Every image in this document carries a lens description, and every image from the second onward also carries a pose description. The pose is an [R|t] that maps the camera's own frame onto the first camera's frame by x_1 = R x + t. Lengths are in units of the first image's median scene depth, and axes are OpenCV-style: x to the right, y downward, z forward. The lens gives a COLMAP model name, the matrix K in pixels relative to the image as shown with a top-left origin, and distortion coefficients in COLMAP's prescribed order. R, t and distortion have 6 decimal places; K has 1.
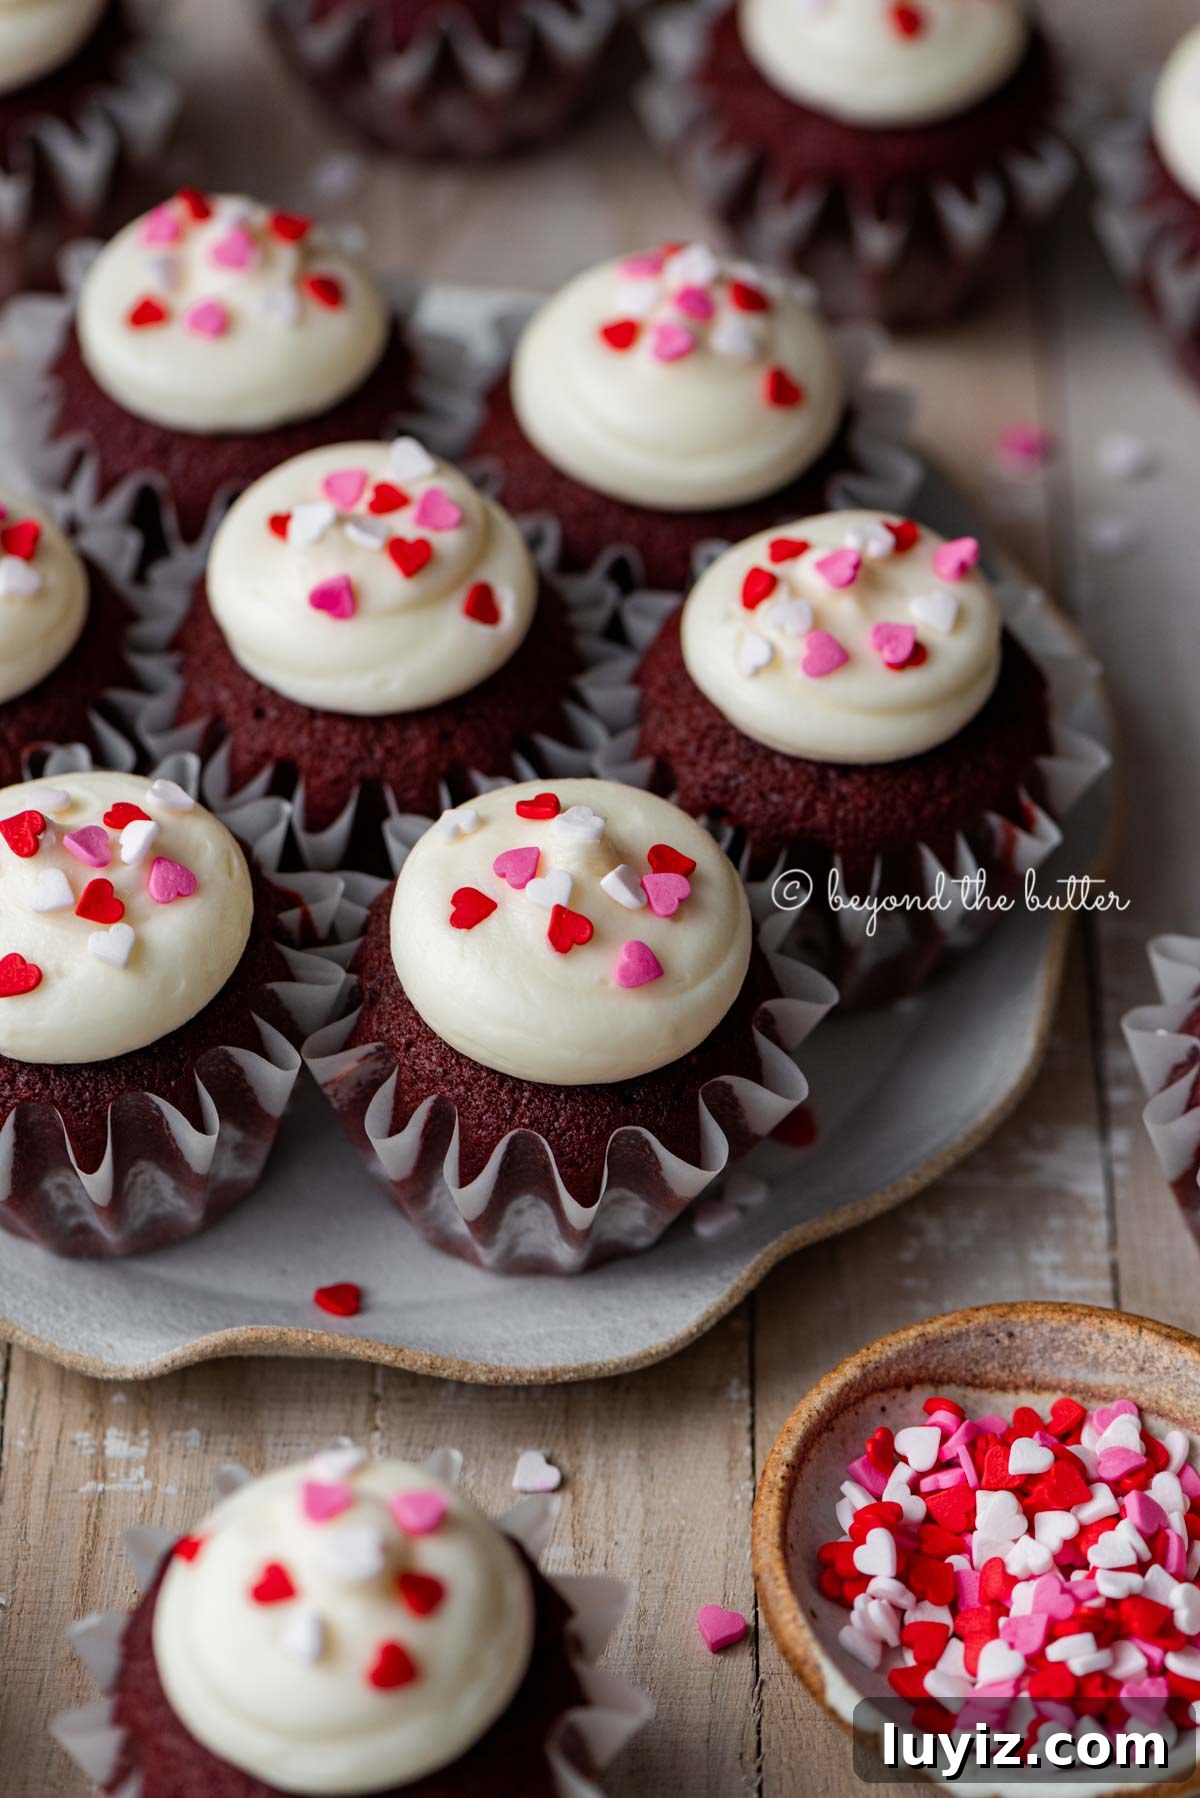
lens RADIAL K [[6995.3, 0, 598.6], [0, 6995.3, 900.0], [0, 0, 1]] dist [0.016228, 0.000000]
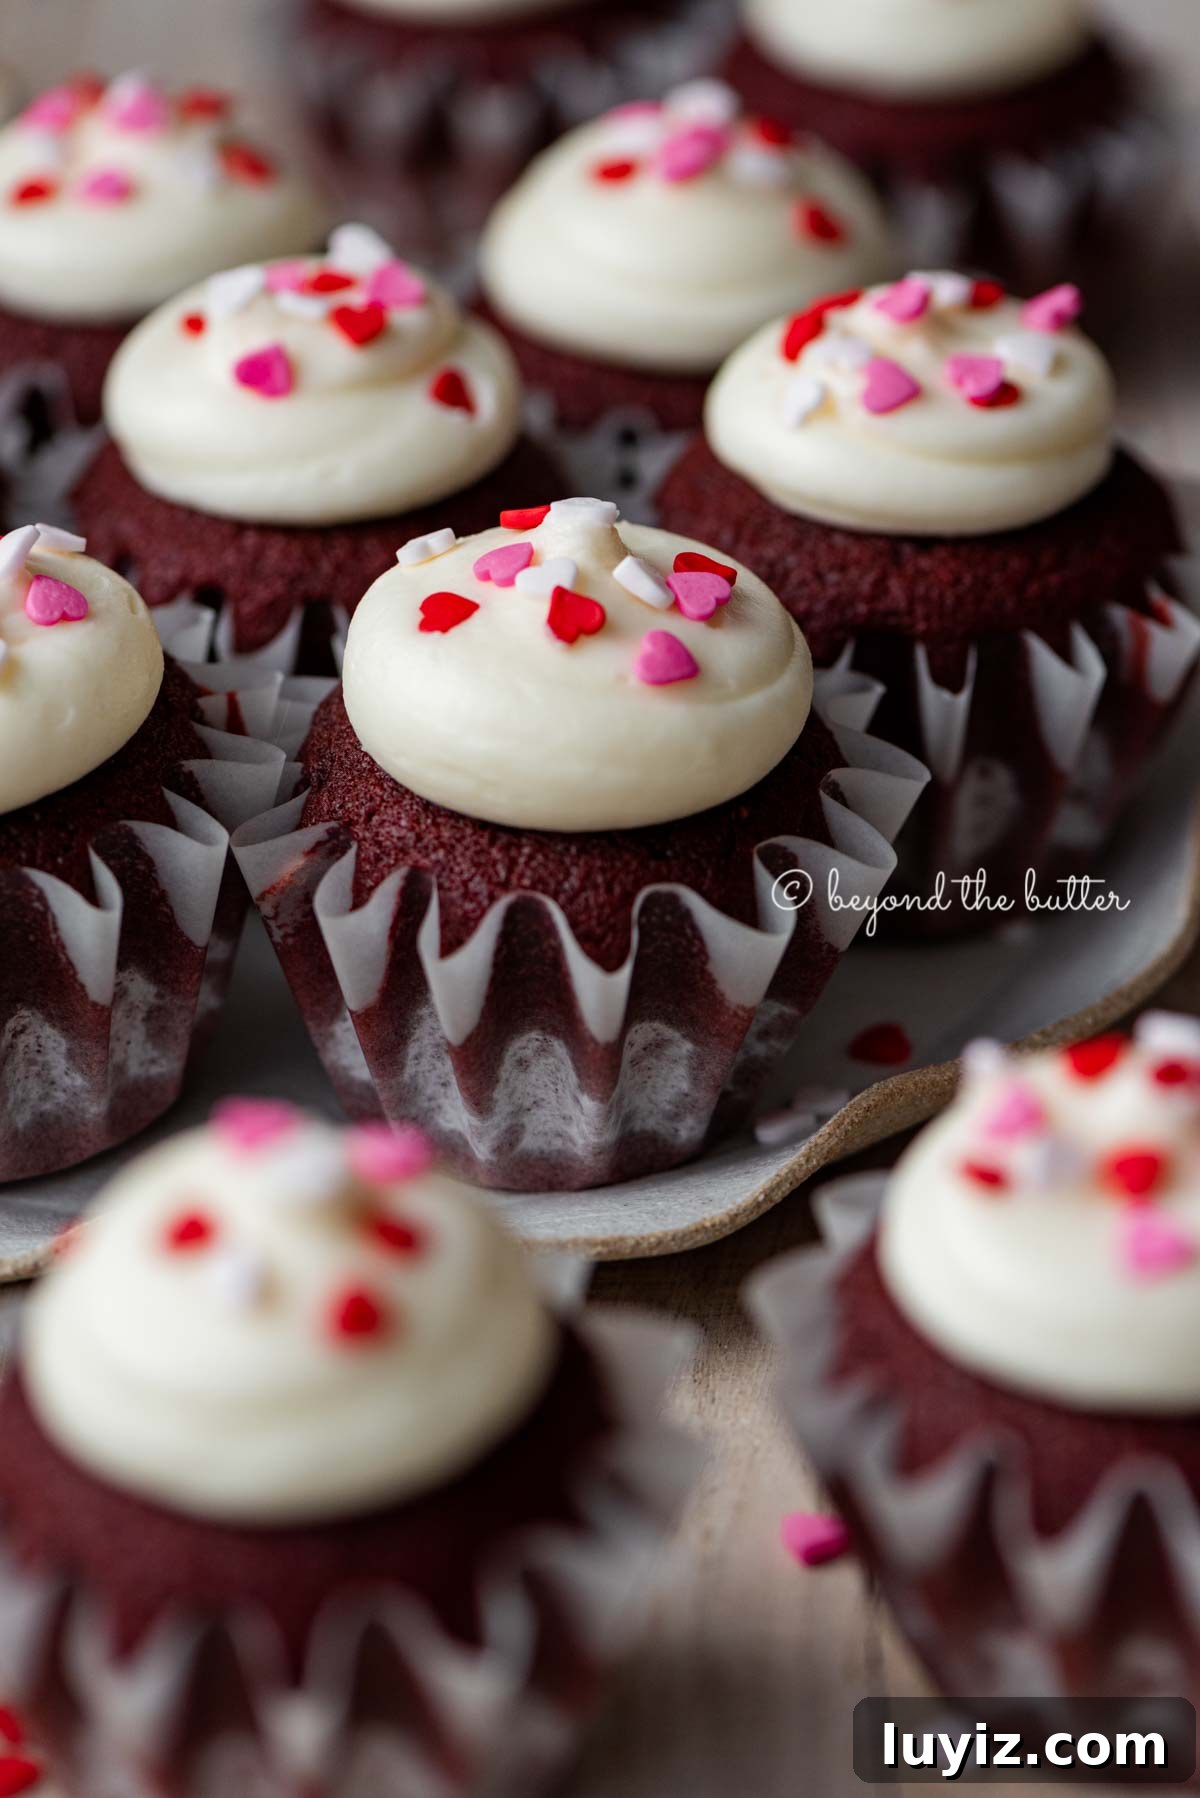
lens RADIAL K [[6995.3, 0, 599.6], [0, 6995.3, 899.4], [0, 0, 1]] dist [0.016228, 0.000000]
pose [[0.999315, -0.036789, 0.004121, -0.005558], [0.035979, 0.938999, -0.342032, 0.287333], [0.008714, 0.341946, 0.939679, 0.283961]]
